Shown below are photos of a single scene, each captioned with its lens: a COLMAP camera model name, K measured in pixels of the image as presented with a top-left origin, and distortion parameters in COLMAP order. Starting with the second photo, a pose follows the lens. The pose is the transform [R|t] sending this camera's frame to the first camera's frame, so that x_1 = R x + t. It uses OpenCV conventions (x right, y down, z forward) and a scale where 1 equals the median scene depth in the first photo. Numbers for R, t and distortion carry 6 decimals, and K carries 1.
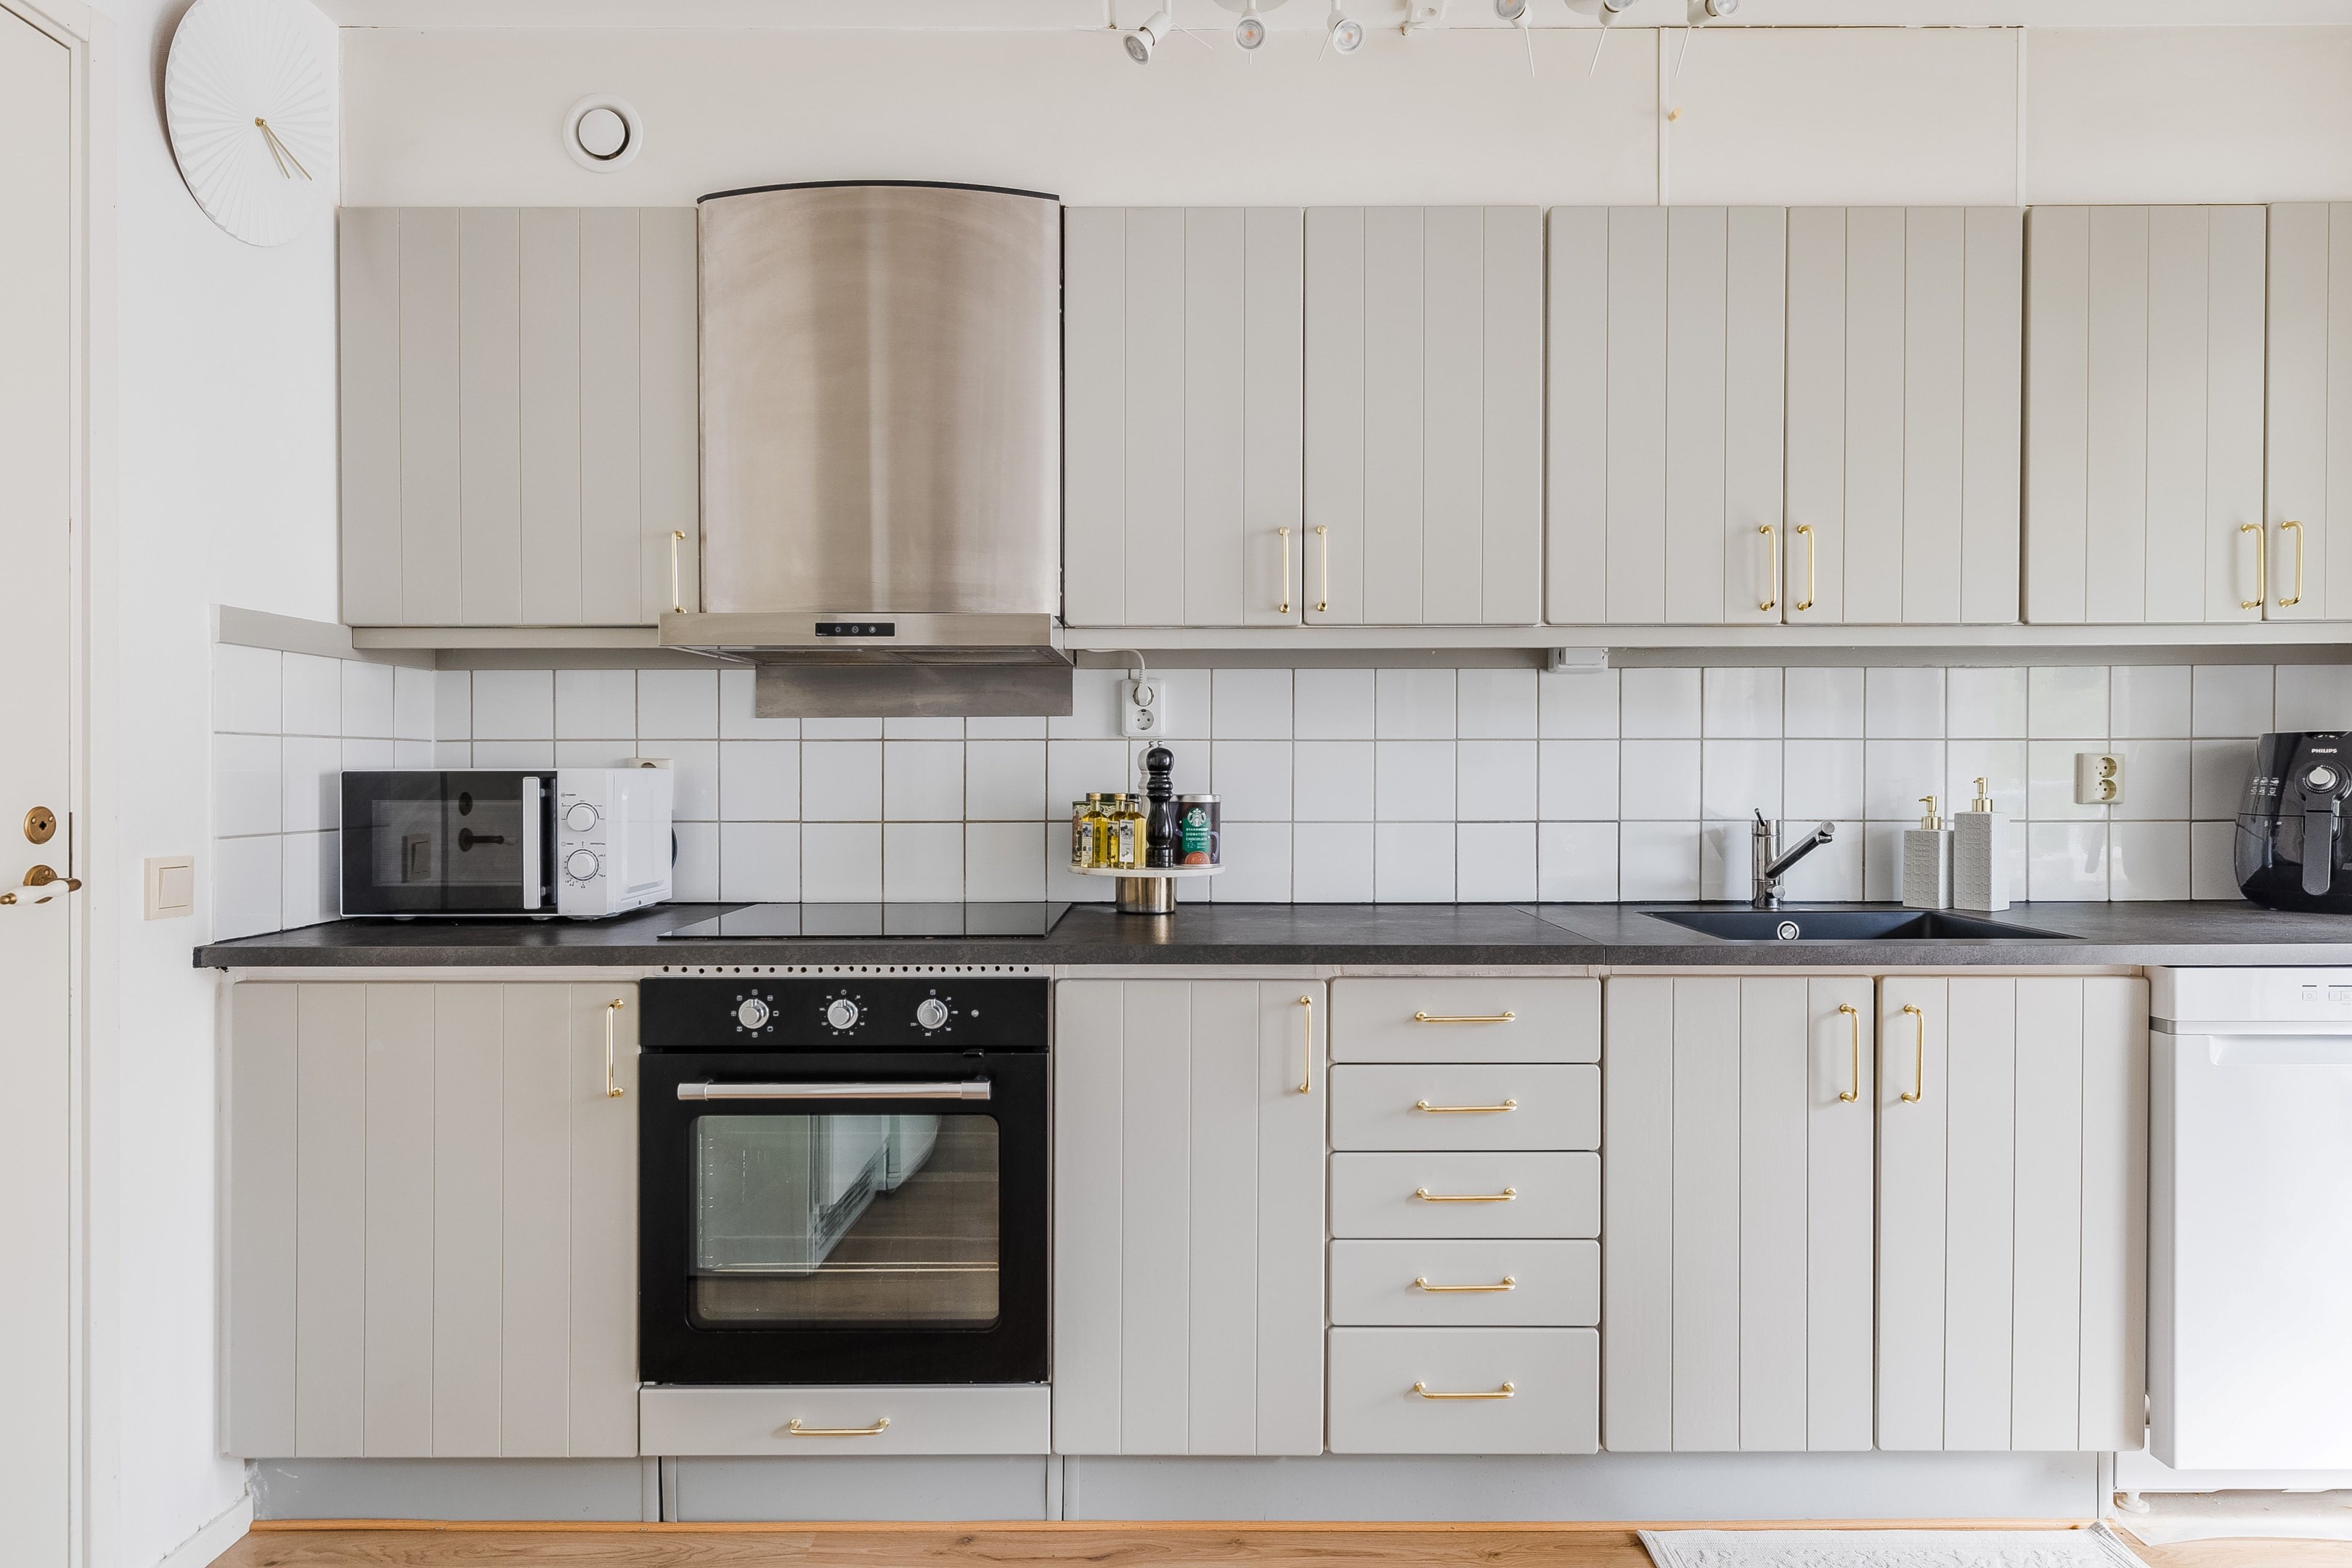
lens RADIAL K [[1396.8, 0, 1174.8], [0, 1396.8, 791.6], [0, 0, 1]] dist [0.000439, 0.000404]
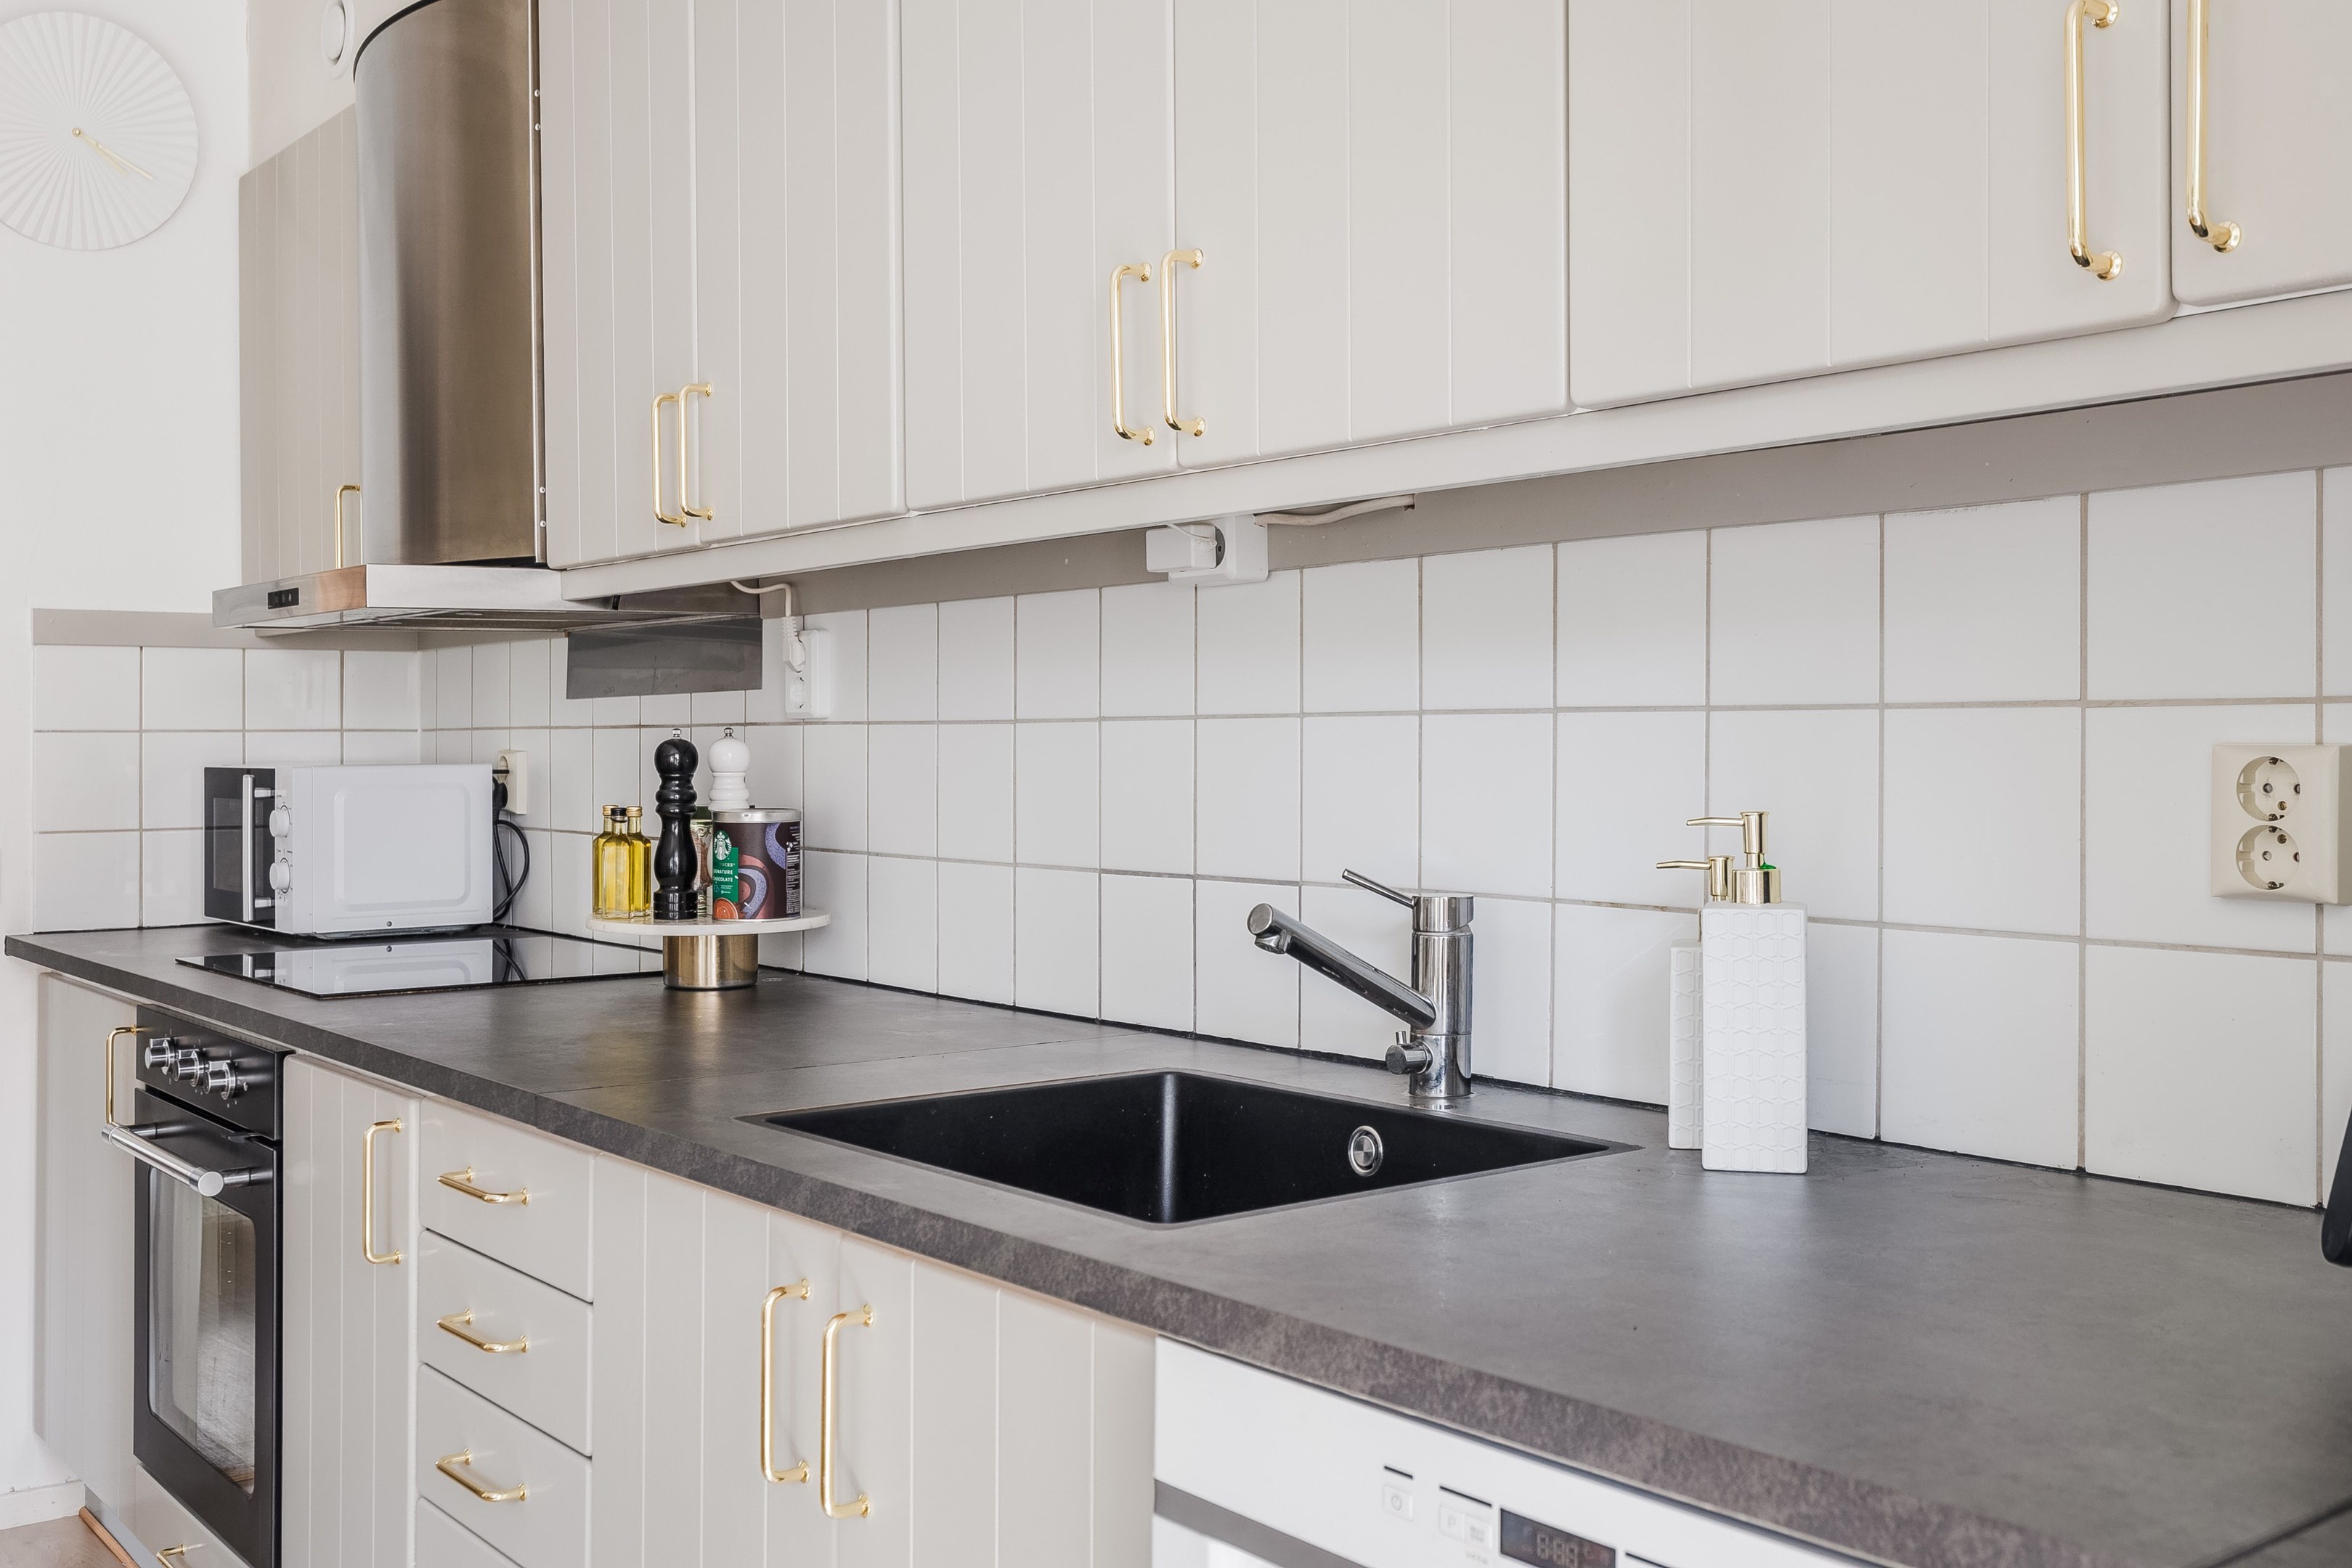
lens RADIAL K [[2285.5, 0, 1186.6], [0, 2285.5, 753.1], [0, 0, 1]] dist [-0.006896, 0.000000]
pose [[0.623466, 0.002871, -0.781845, 0.992941], [-0.006191, 0.999980, -0.001264, -0.024594], [0.781826, 0.005628, 0.623472, 0.514394]]
